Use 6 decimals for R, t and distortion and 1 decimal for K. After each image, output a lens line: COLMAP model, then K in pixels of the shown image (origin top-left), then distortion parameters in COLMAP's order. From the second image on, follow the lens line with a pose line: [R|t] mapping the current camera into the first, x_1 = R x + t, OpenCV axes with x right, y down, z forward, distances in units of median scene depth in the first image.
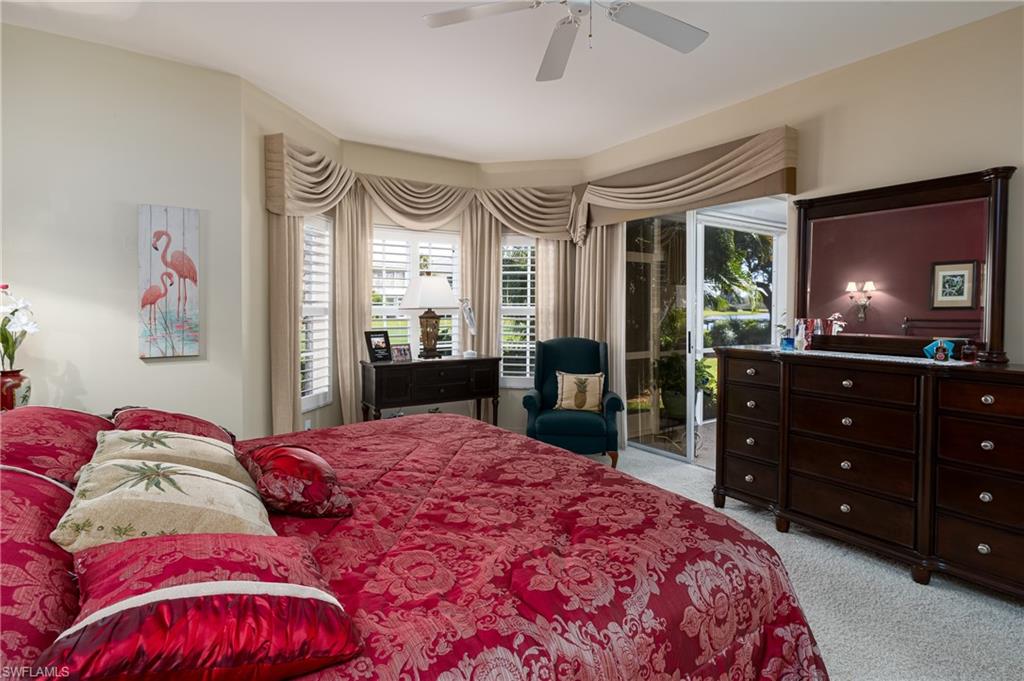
lens RADIAL K [[499.4, 0, 520.0], [0, 499.4, 319.2], [0, 0, 1]] dist [0.005074, 0.000469]
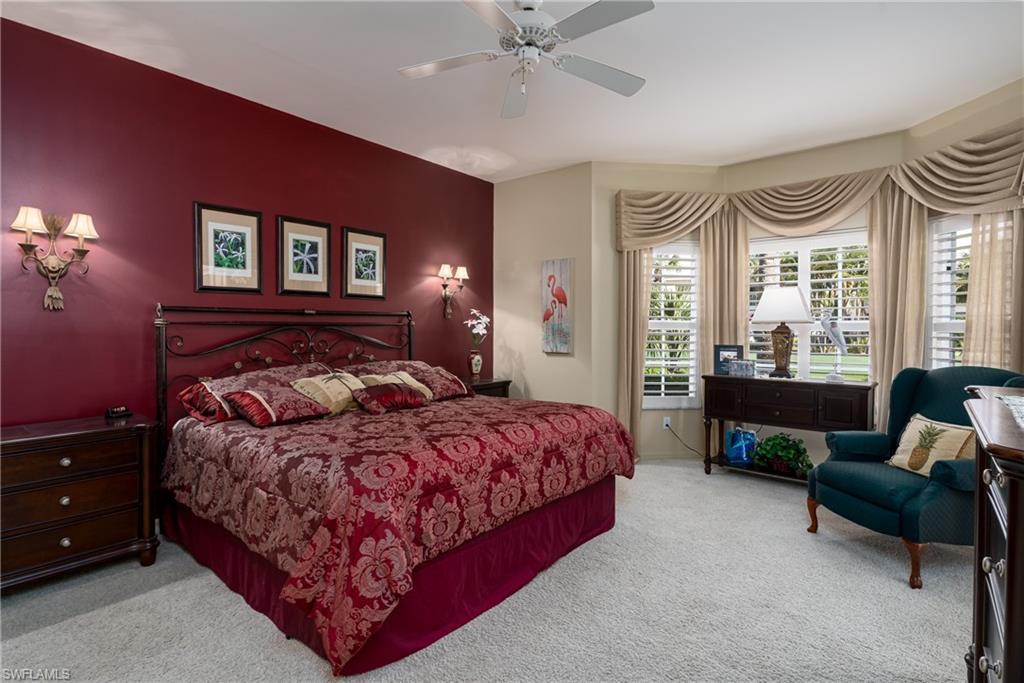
lens RADIAL K [[499.4, 0, 520.0], [0, 499.4, 320.2], [0, 0, 1]] dist [0.005074, 0.000469]
pose [[0.298008, -0.017077, -0.954411, 0.715705], [-0.027013, 0.999289, -0.026314, 0.014558], [0.954181, 0.033623, 0.297335, 0.371682]]
